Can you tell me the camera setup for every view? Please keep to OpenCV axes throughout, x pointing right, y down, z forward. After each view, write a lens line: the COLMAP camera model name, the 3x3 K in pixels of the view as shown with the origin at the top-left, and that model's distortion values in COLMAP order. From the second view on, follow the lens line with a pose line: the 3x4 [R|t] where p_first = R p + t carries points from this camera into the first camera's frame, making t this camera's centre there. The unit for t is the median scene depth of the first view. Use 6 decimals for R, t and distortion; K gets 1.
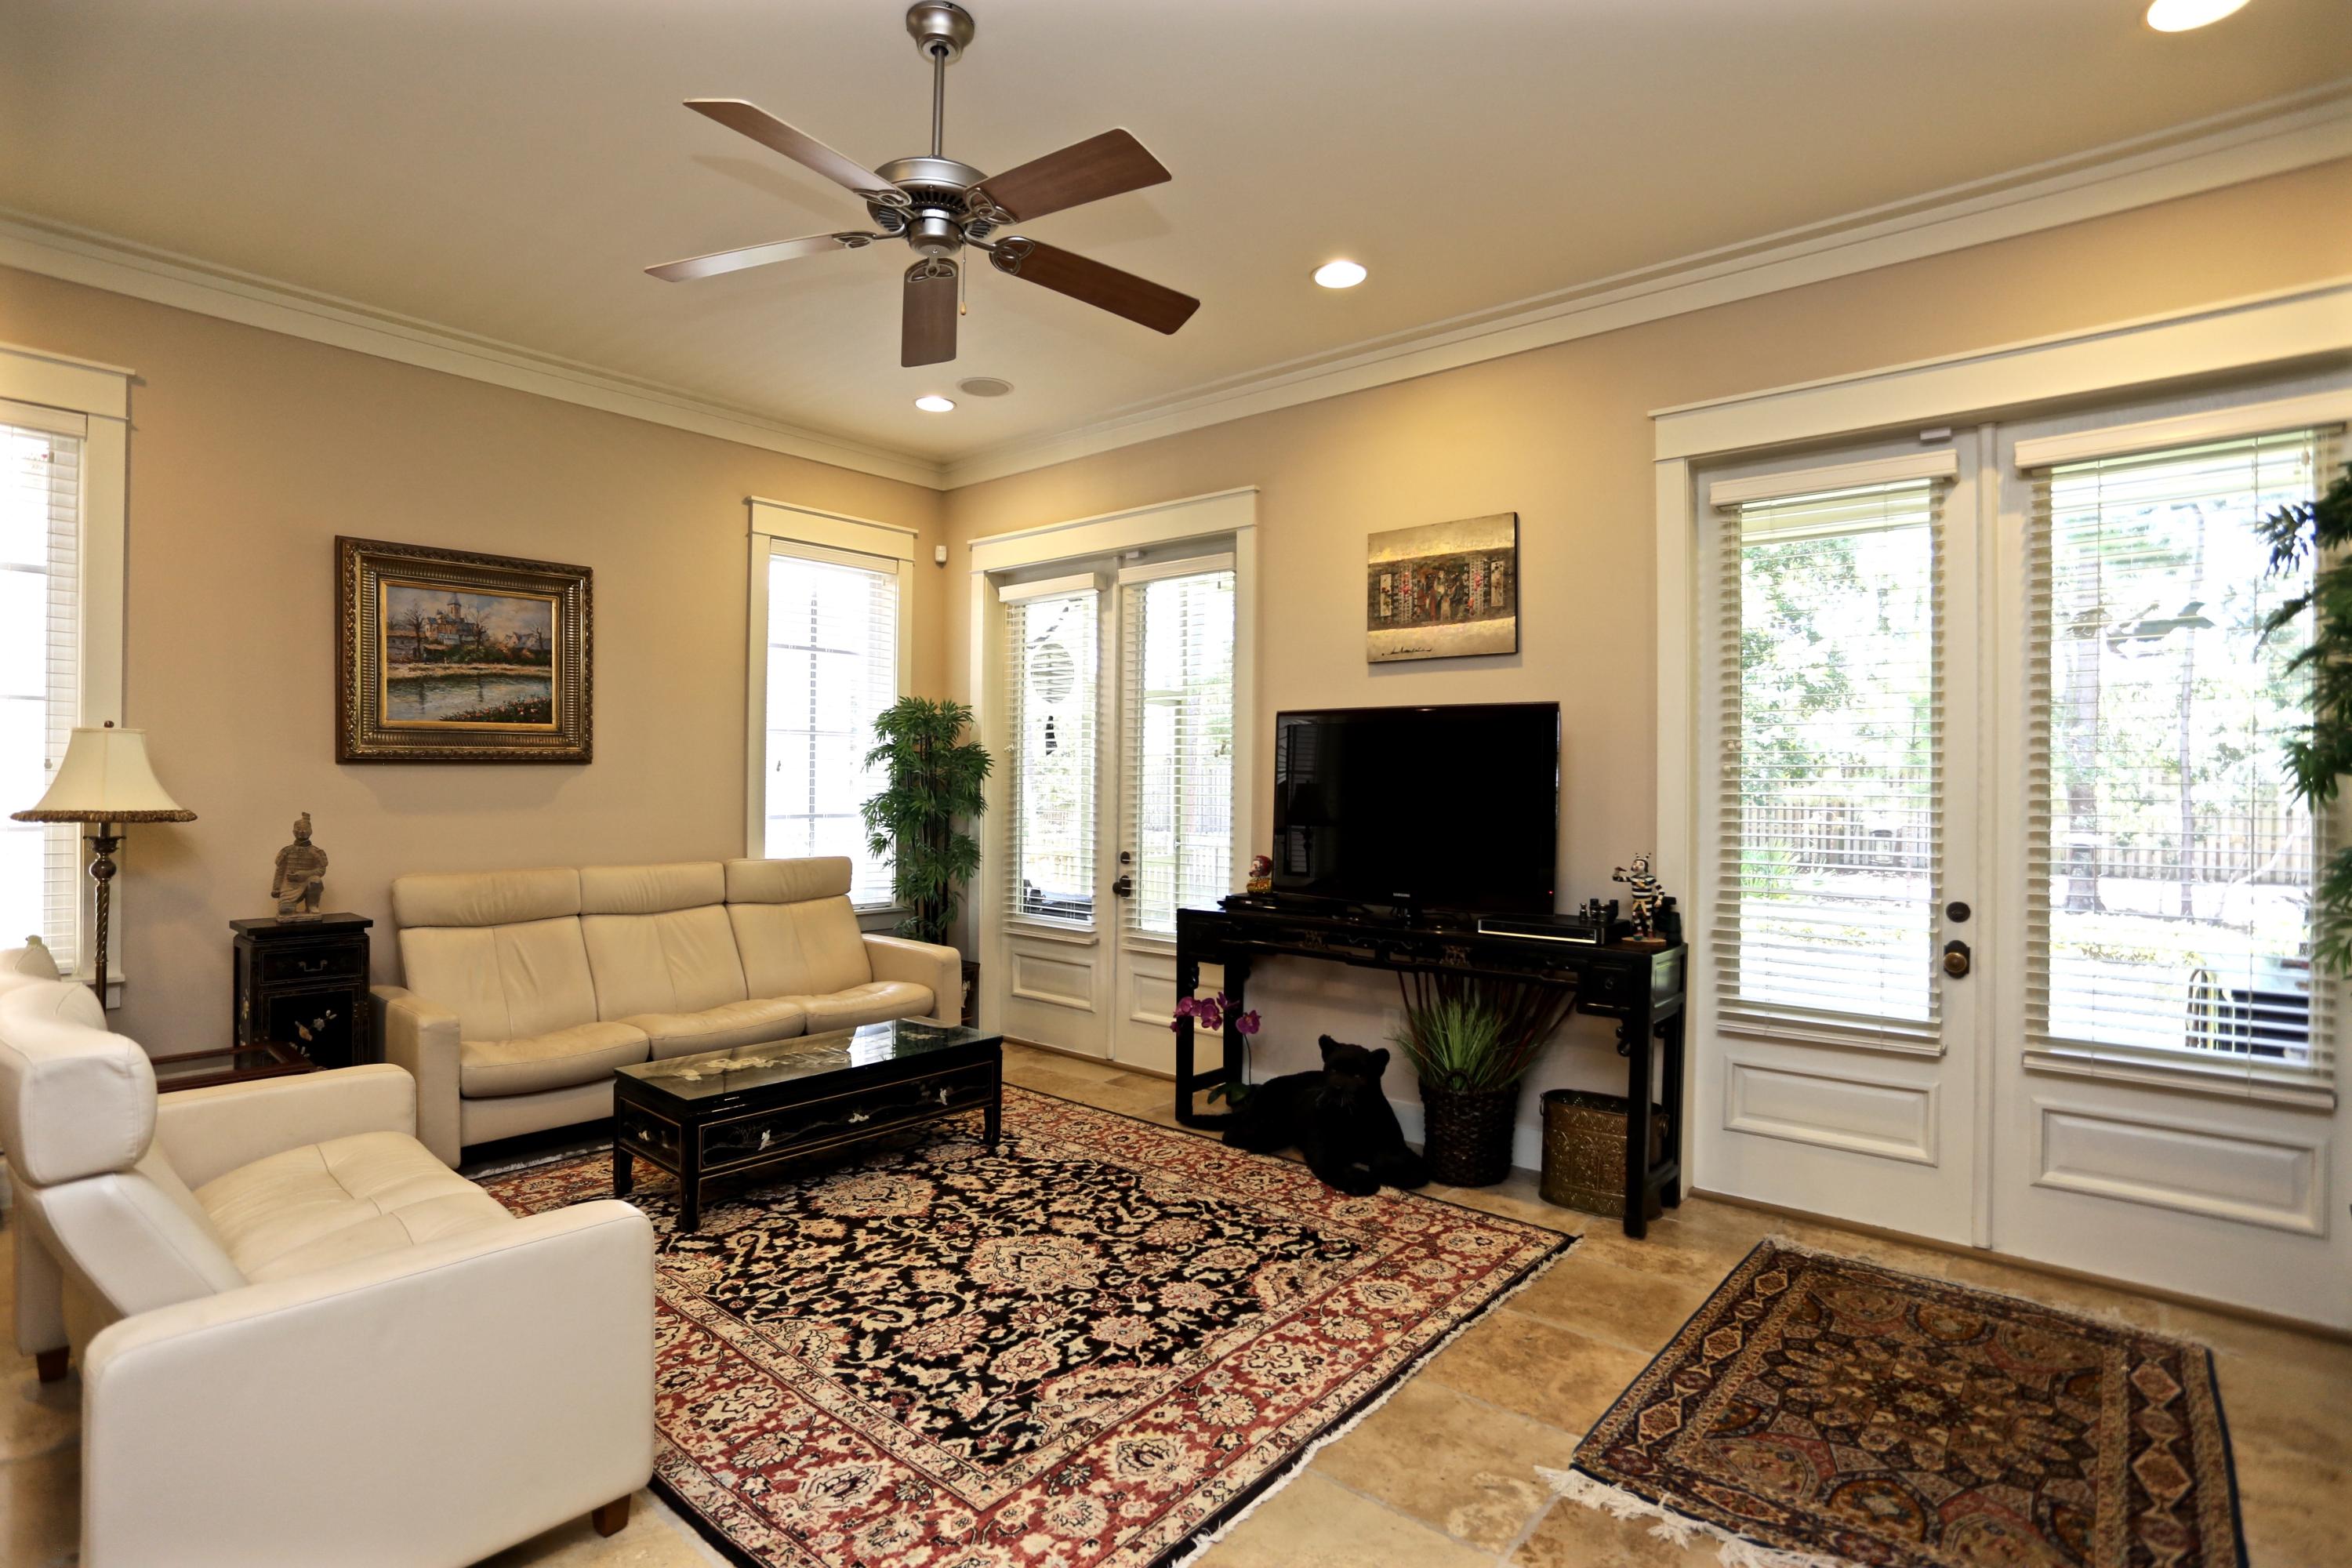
lens RADIAL K [[1147.0, 0, 1165.5], [0, 1147.0, 786.3], [0, 0, 1]] dist [-0.076758, 0.032876]
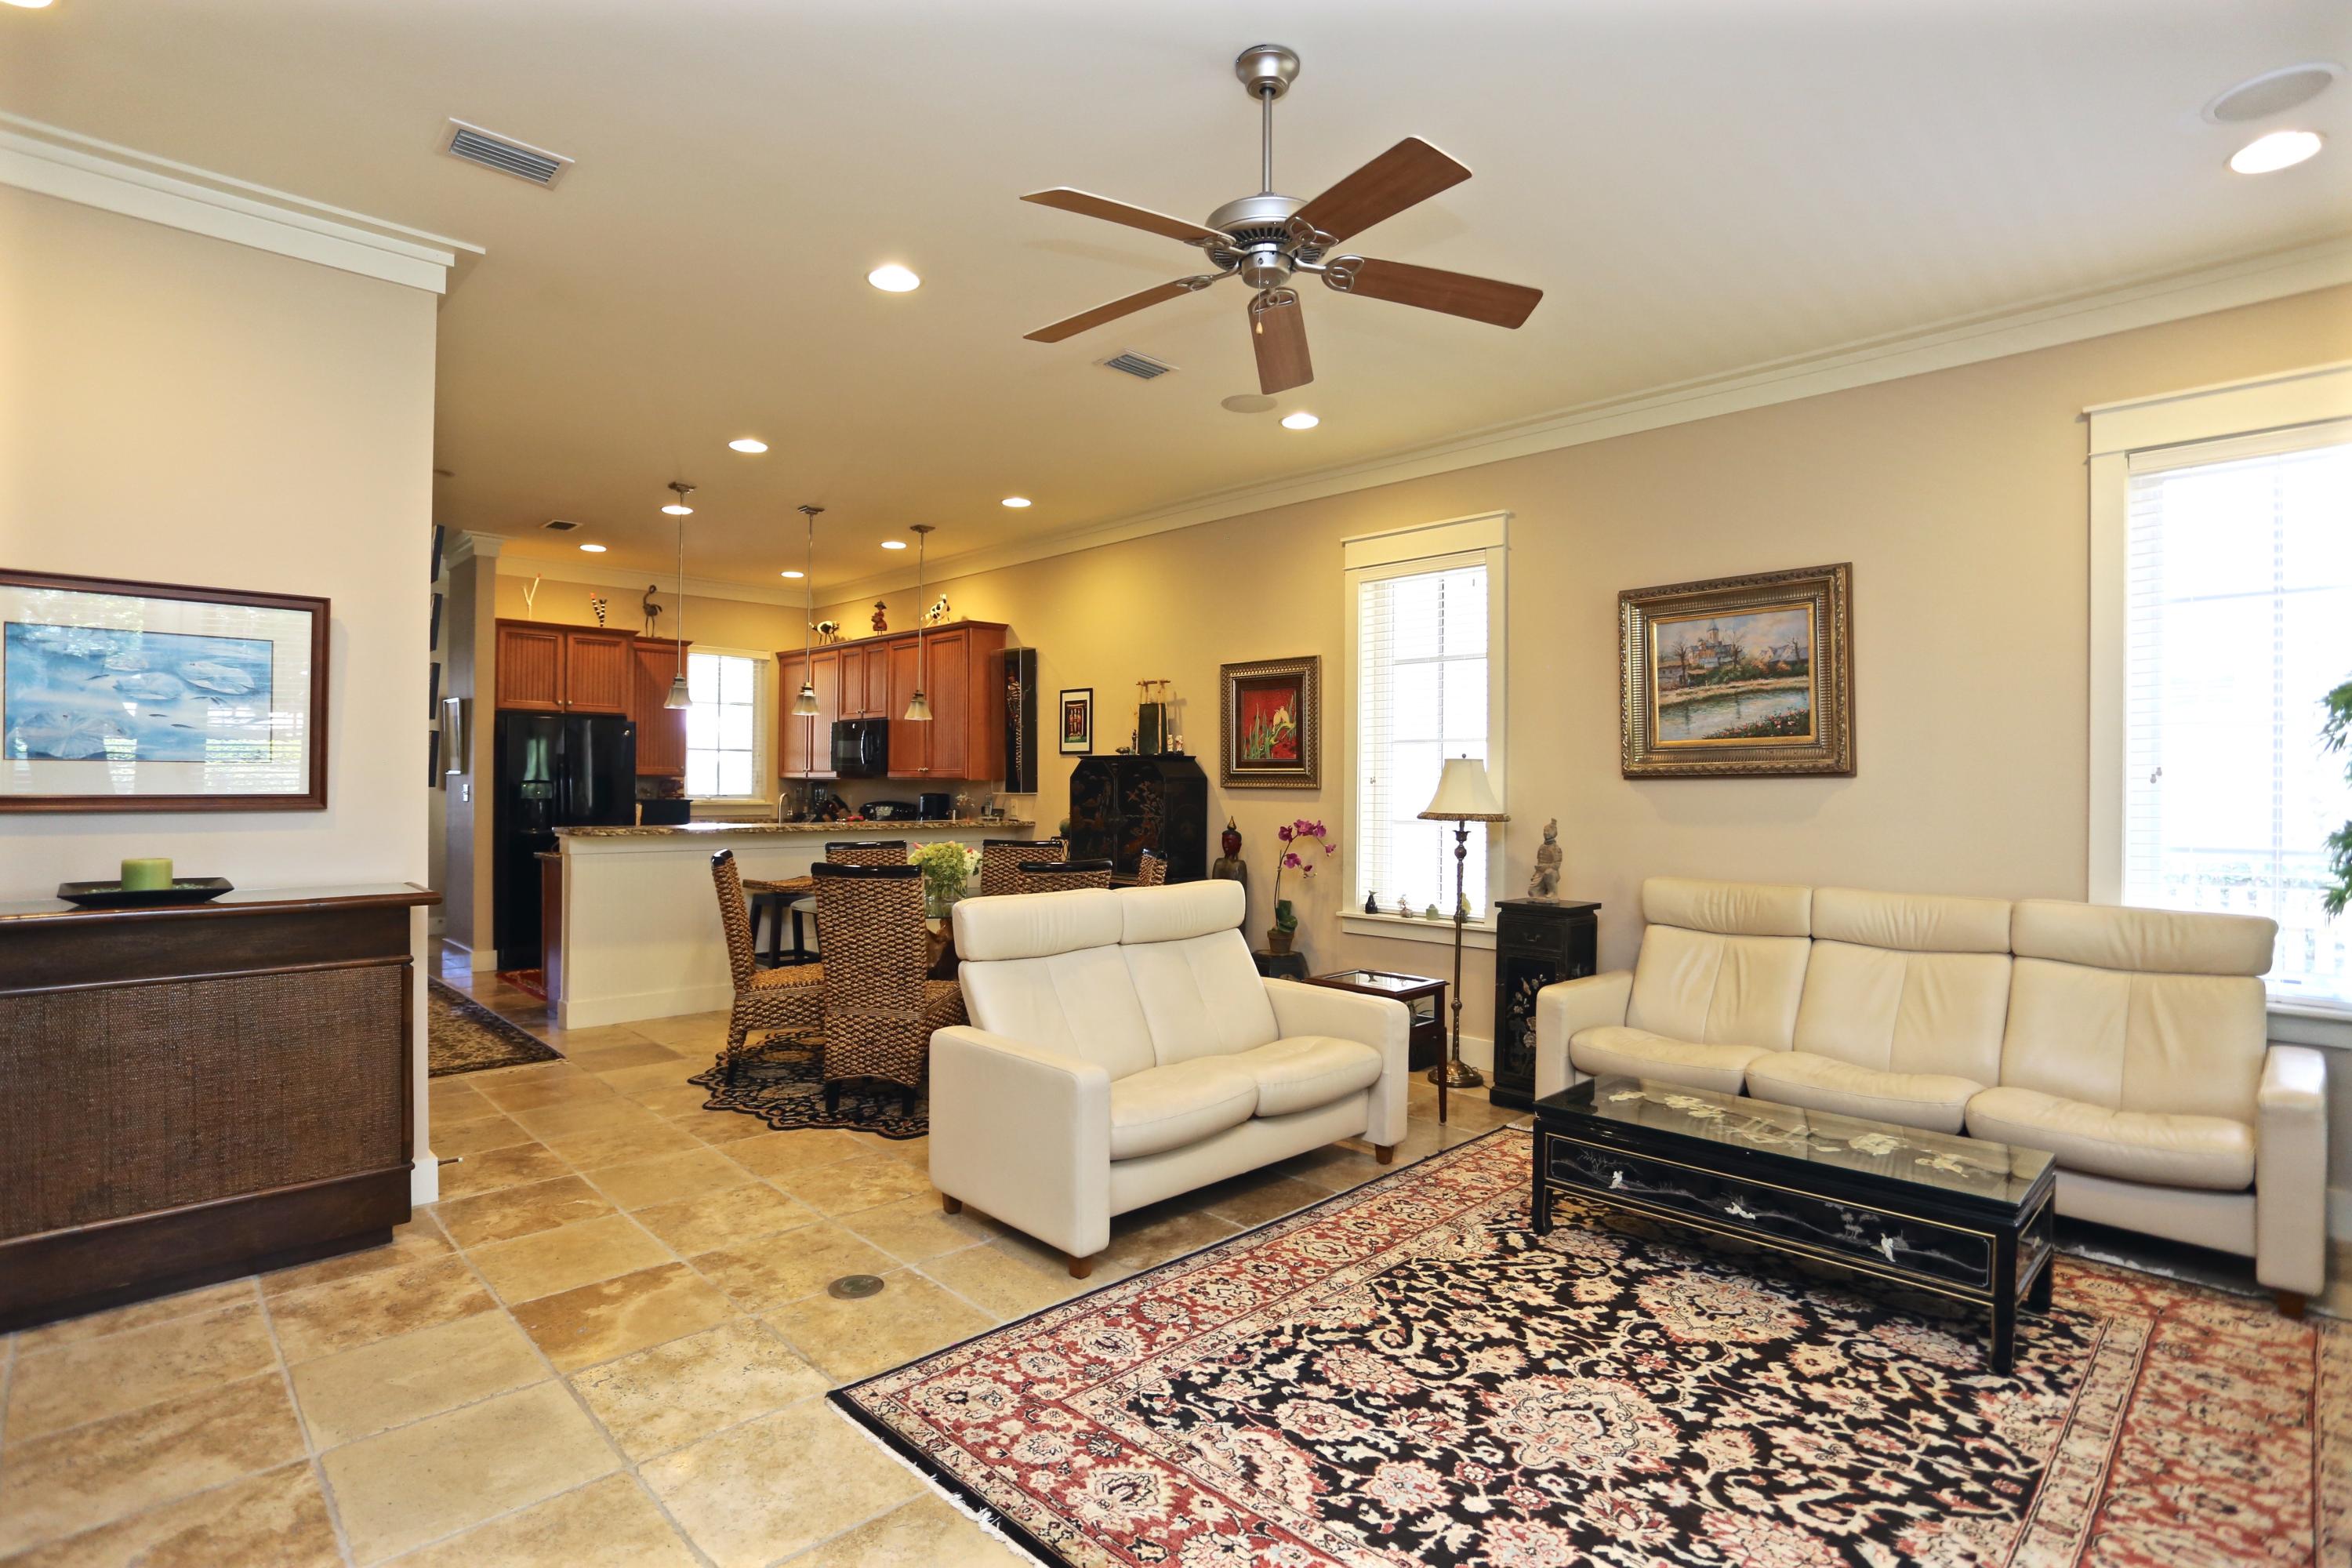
lens RADIAL K [[1147.0, 0, 1165.5], [0, 1147.0, 786.3], [0, 0, 1]] dist [-0.076758, 0.032876]
pose [[-0.094068, -0.009394, -0.995521, 0.646615], [-0.012703, 0.999885, -0.008235, 0.003450], [0.995485, 0.011872, -0.094176, 0.771418]]
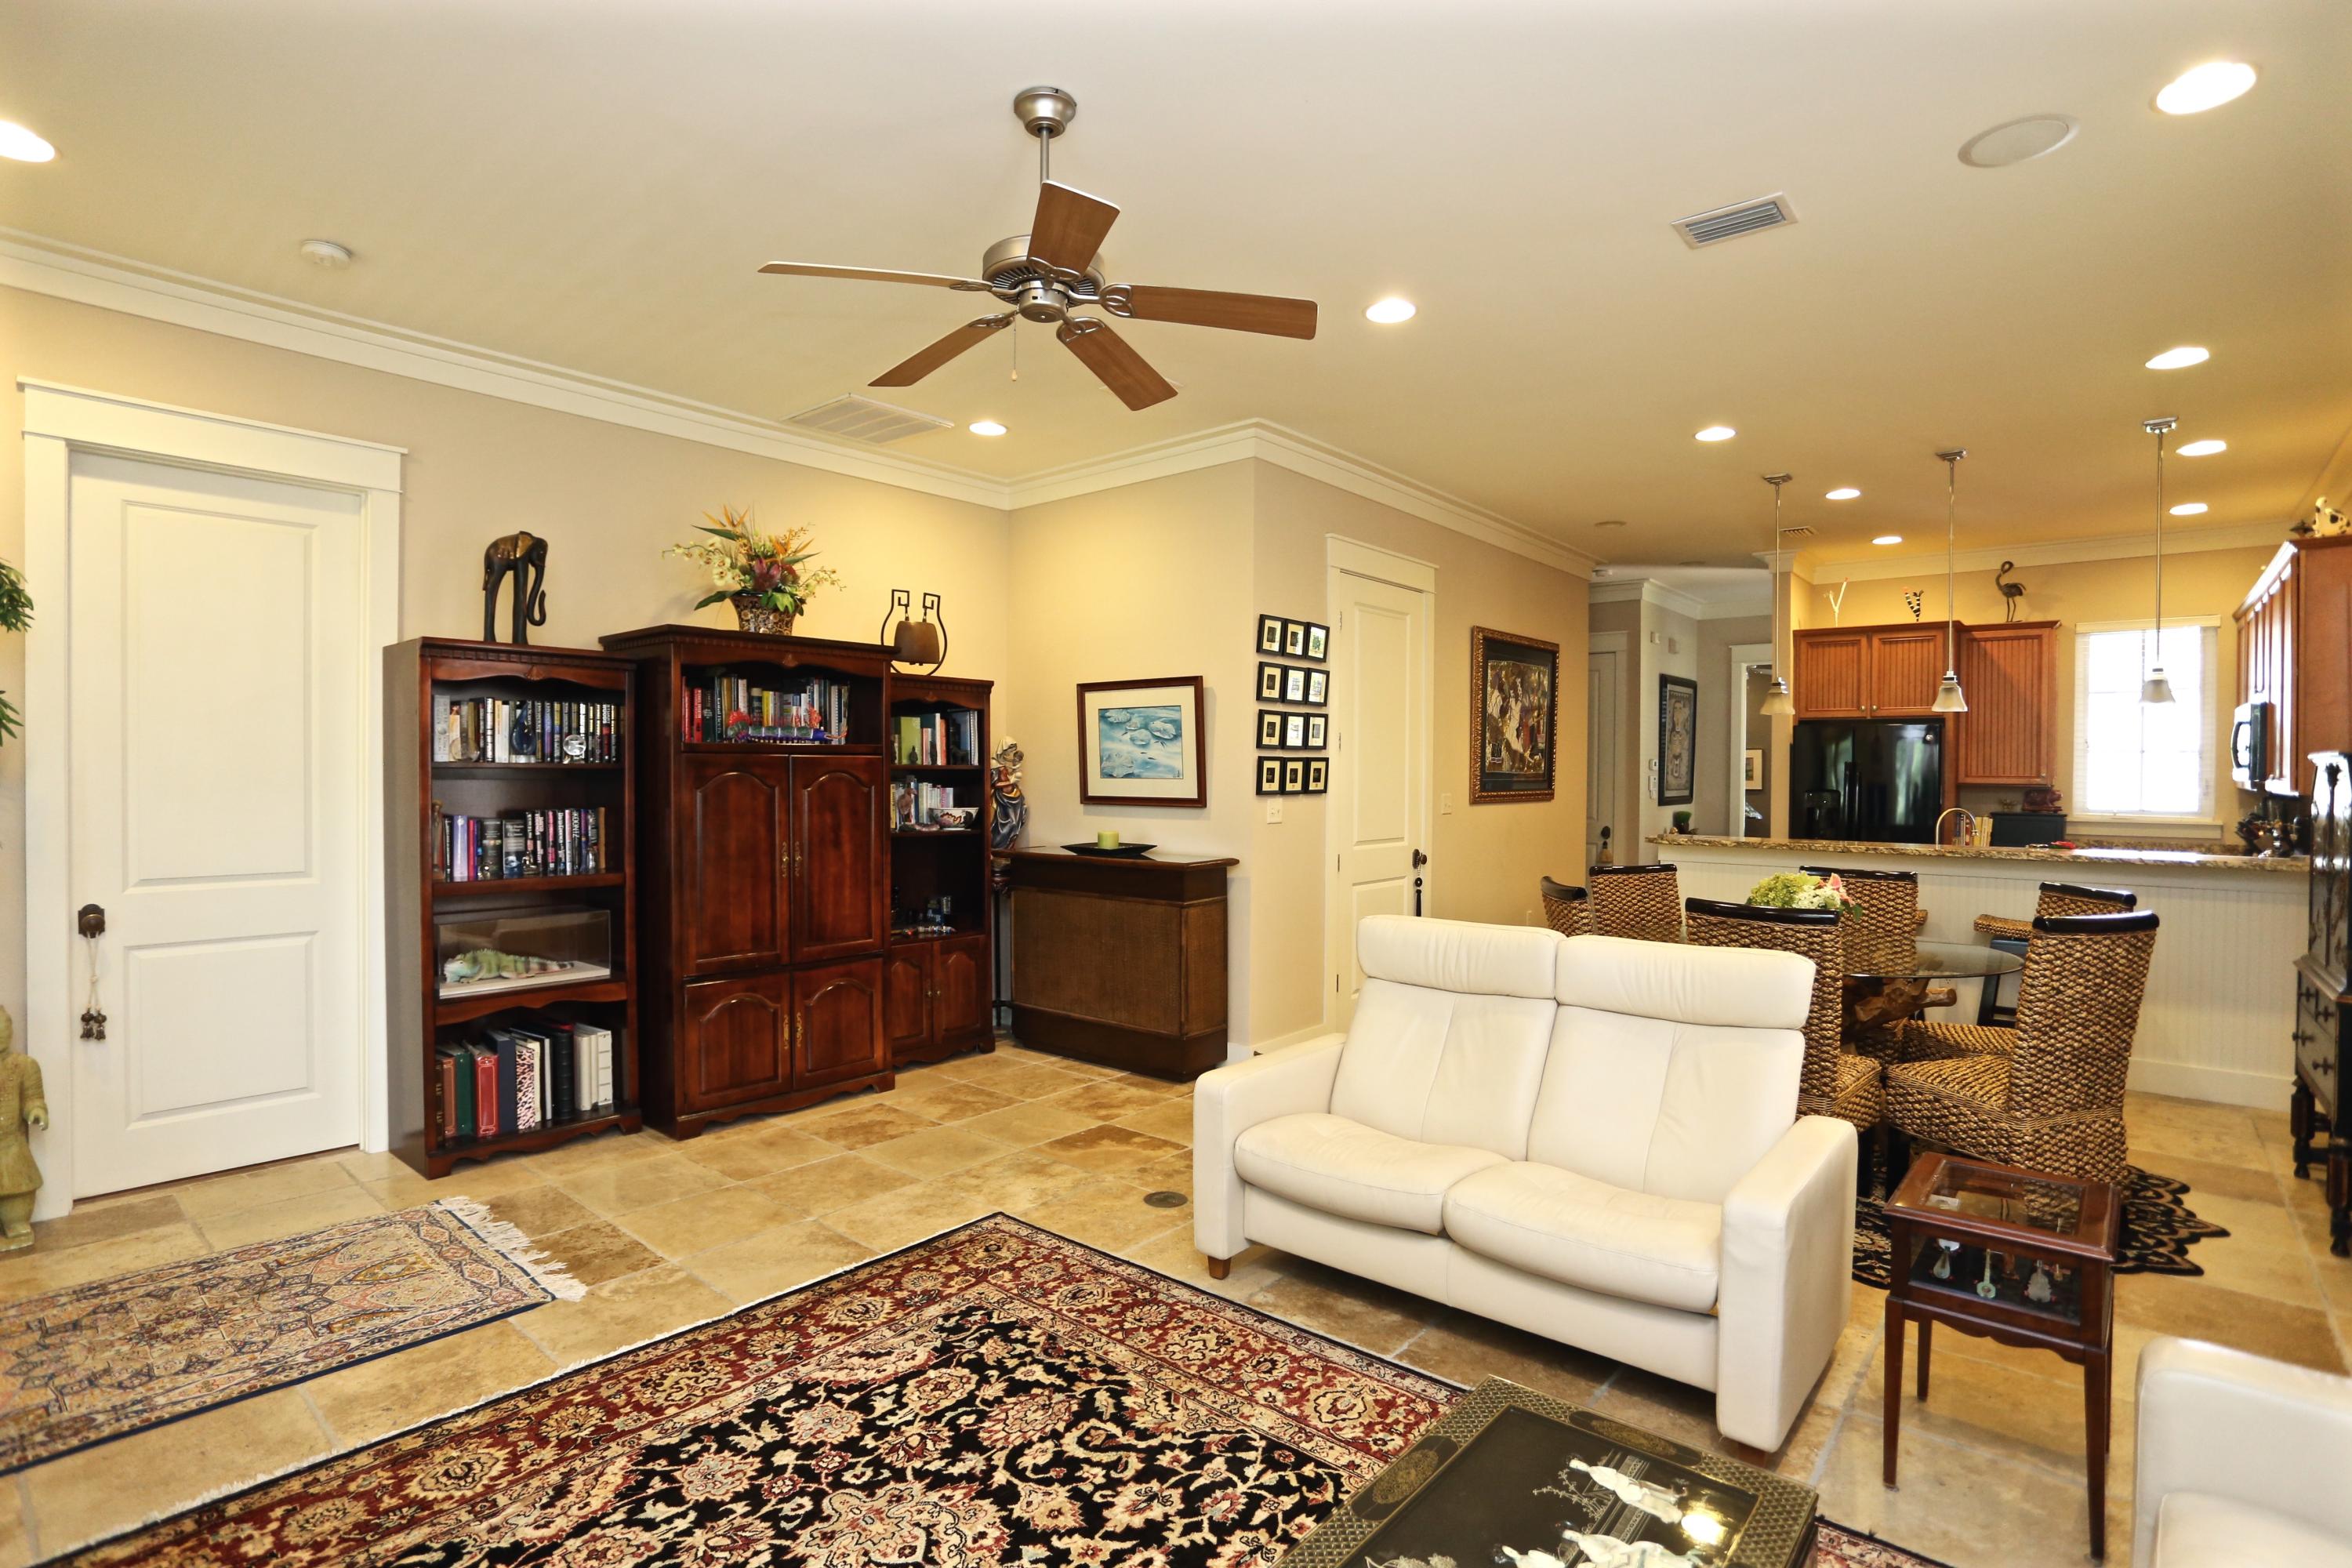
lens RADIAL K [[1147.0, 0, 1165.5], [0, 1147.0, 786.3], [0, 0, 1]] dist [-0.076758, 0.032876]
pose [[-0.999821, -0.018718, 0.002596, -0.255313], [-0.018670, 0.999674, 0.017417, -0.034356], [-0.002921, 0.017365, -0.999845, 1.600959]]
